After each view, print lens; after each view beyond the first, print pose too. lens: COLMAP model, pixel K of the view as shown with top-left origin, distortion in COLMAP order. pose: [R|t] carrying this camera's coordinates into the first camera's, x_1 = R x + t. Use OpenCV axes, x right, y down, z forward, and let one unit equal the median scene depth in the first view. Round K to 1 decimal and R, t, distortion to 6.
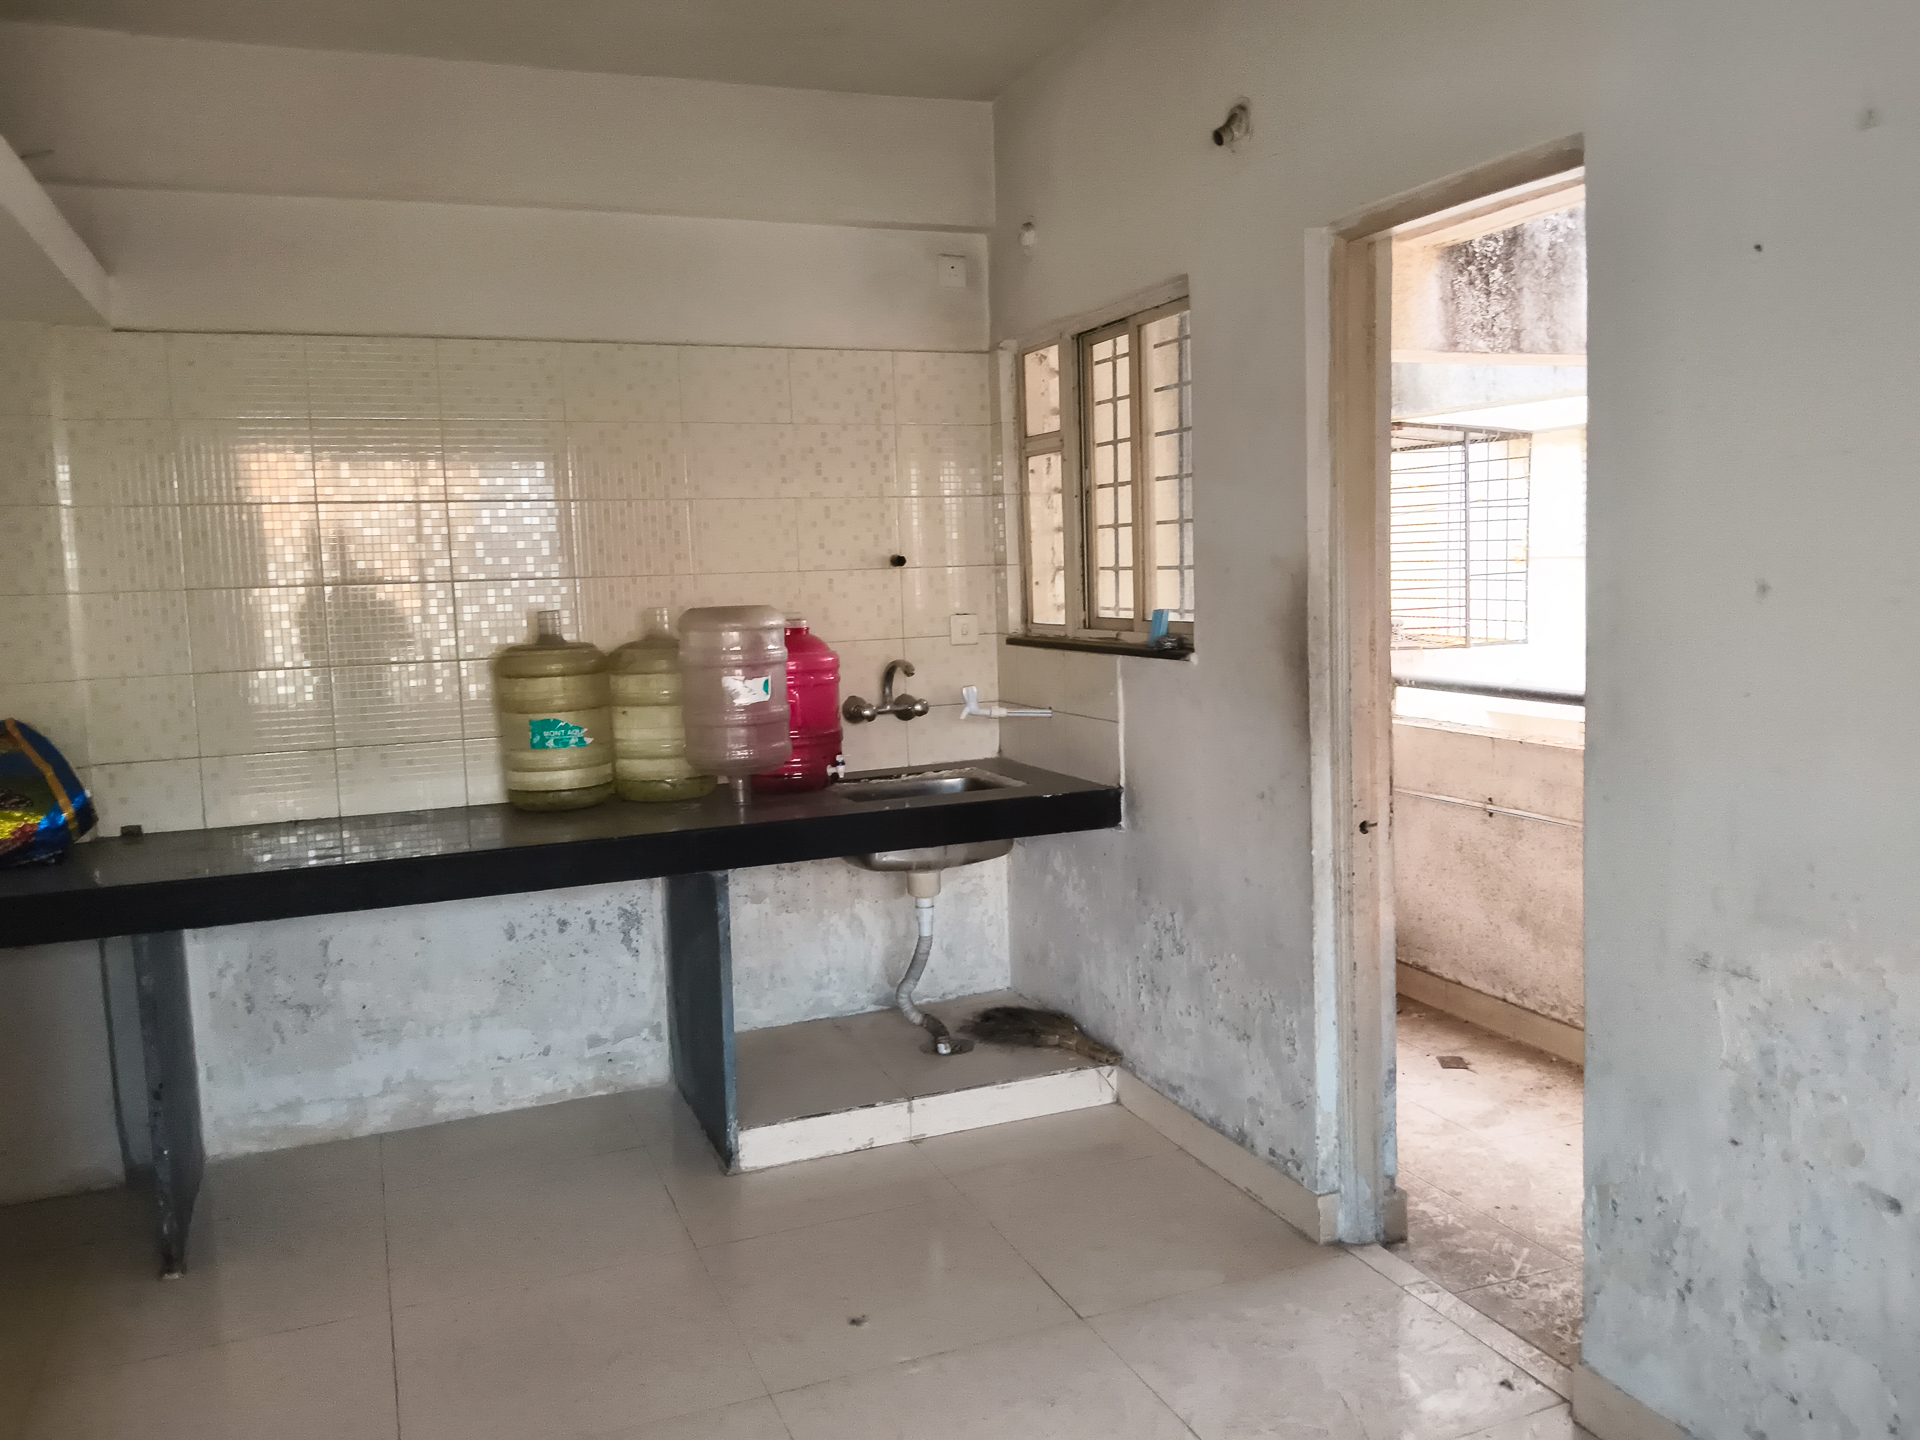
lens RADIAL K [[1510.0, 0, 958.4], [0, 1510.0, 709.3], [0, 0, 1]] dist [0.122485, -0.249946]
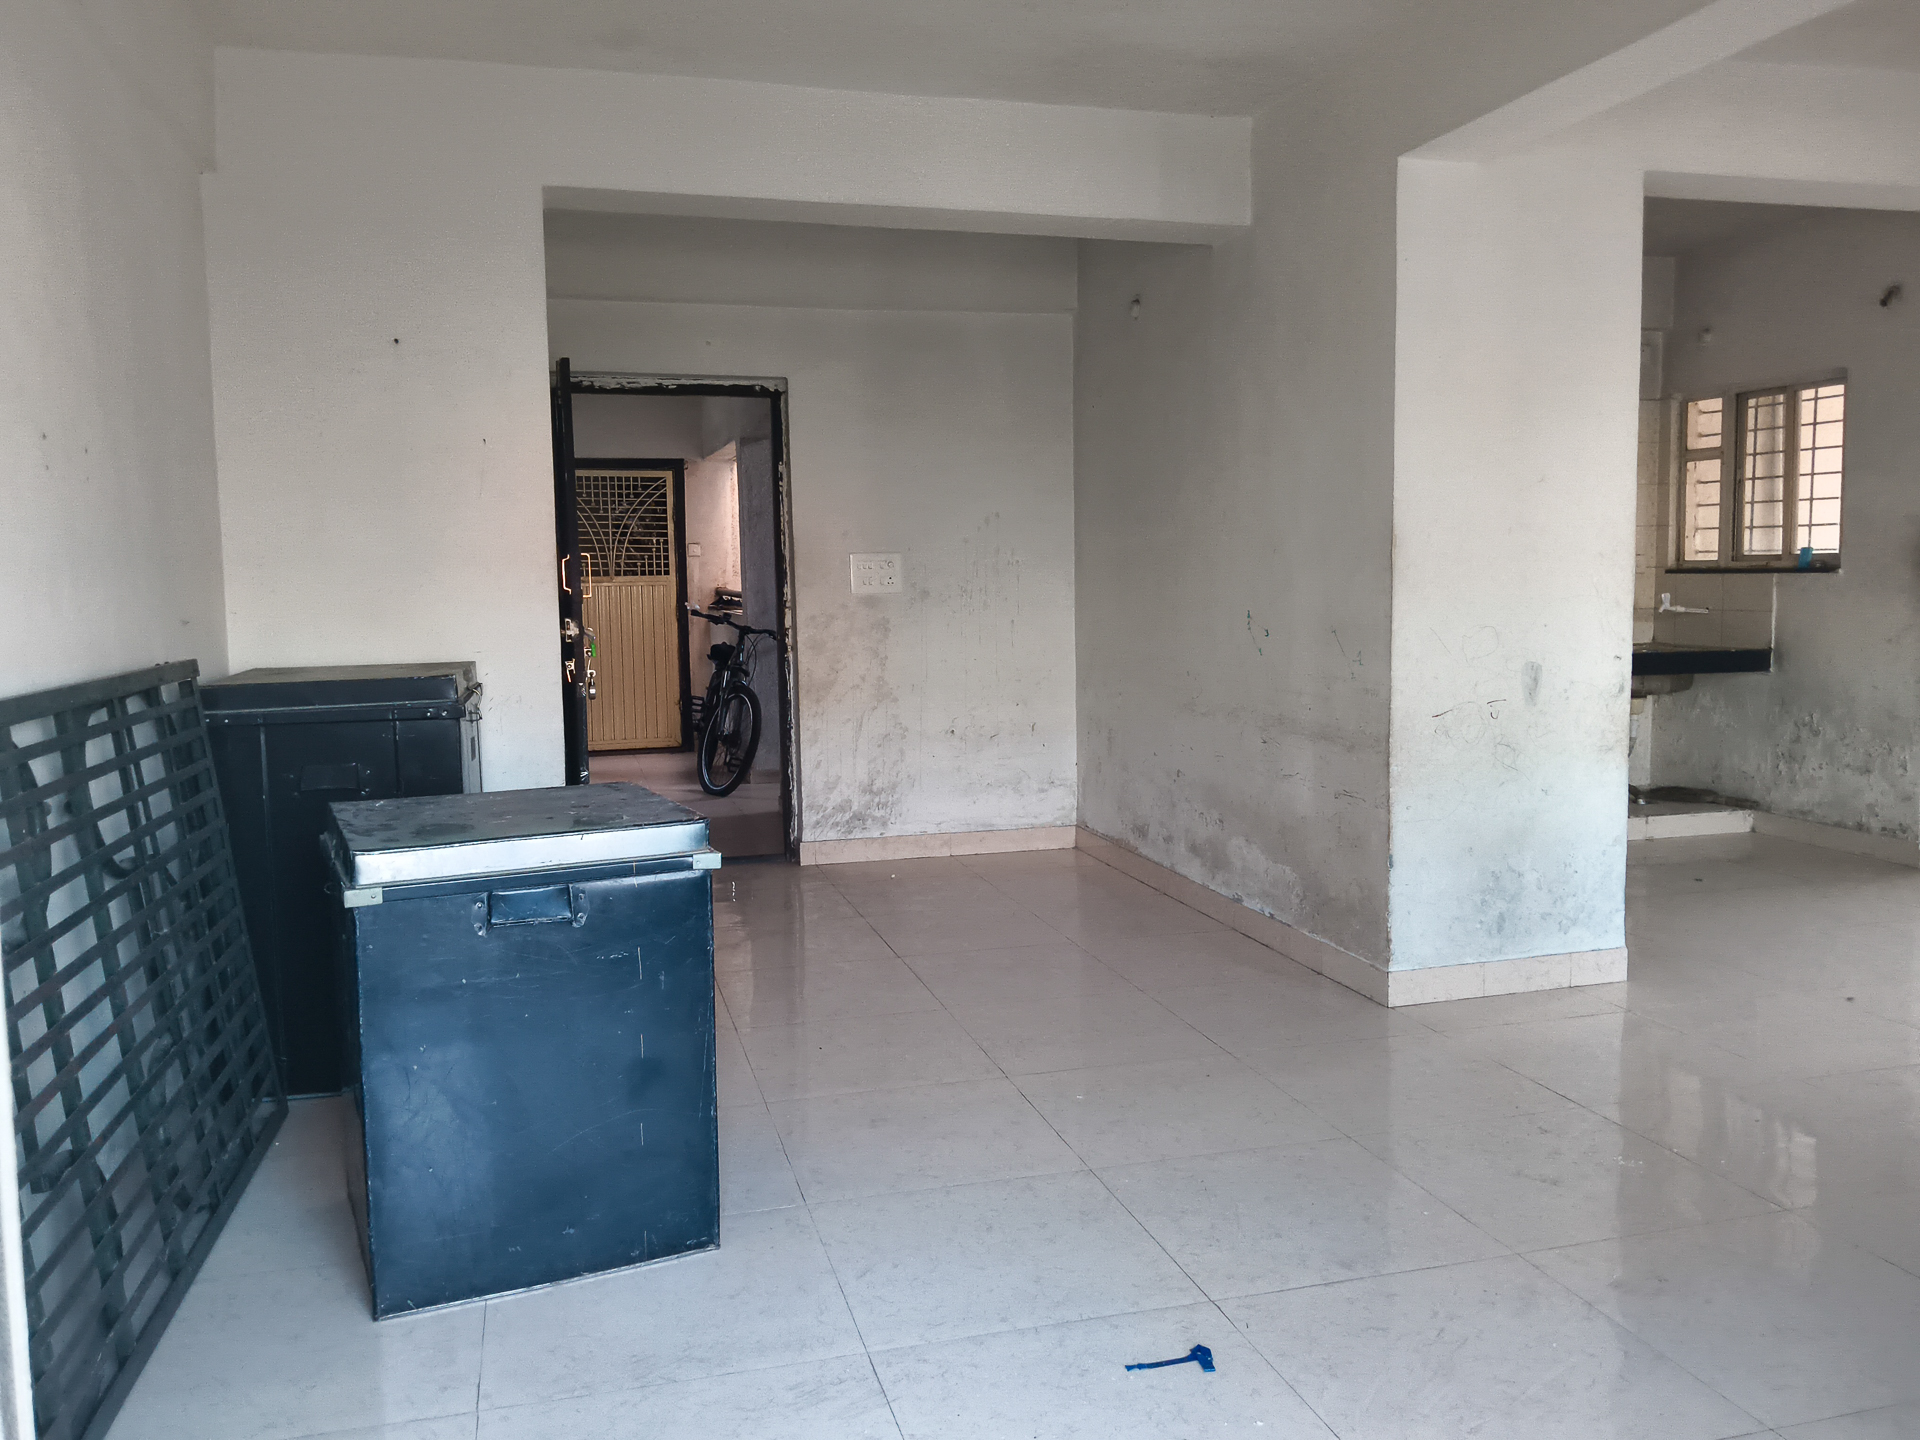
lens RADIAL K [[1510.0, 0, 958.4], [0, 1510.0, 709.3], [0, 0, 1]] dist [0.122485, -0.249946]
pose [[0.993469, 0.031130, -0.109775, -0.643555], [-0.031959, 0.999472, -0.005795, 0.164713], [0.109537, 0.009265, 0.993940, -0.894156]]
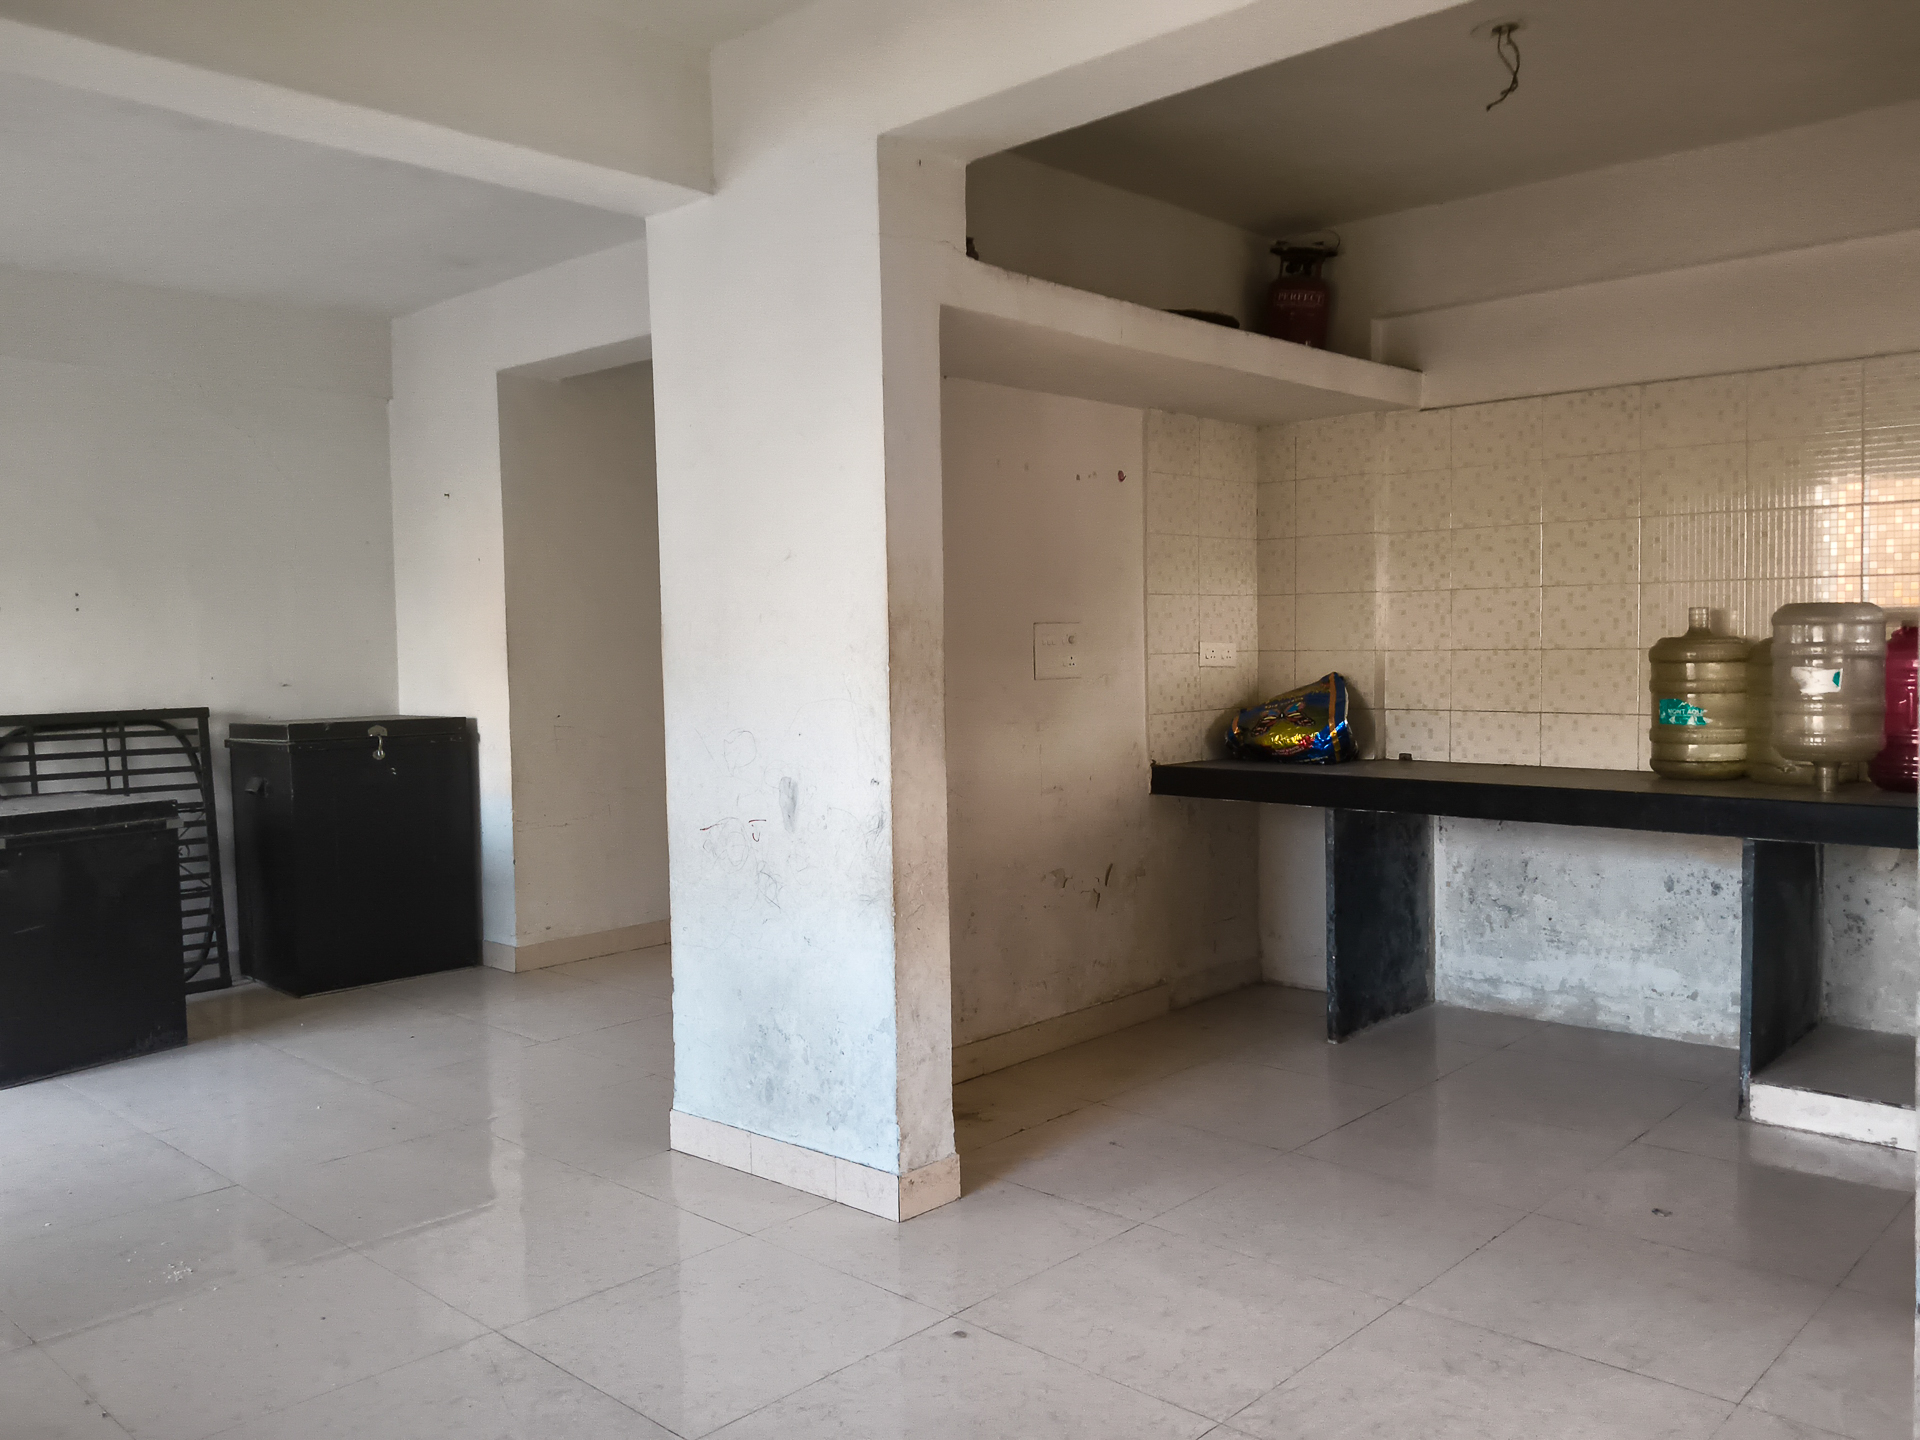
lens RADIAL K [[1510.0, 0, 958.4], [0, 1510.0, 709.3], [0, 0, 1]] dist [0.122485, -0.249946]
pose [[0.420613, 0.066887, -0.904771, 0.559777], [-0.089607, 0.995465, 0.031936, 0.025640], [0.902804, 0.067641, 0.424699, 0.006686]]
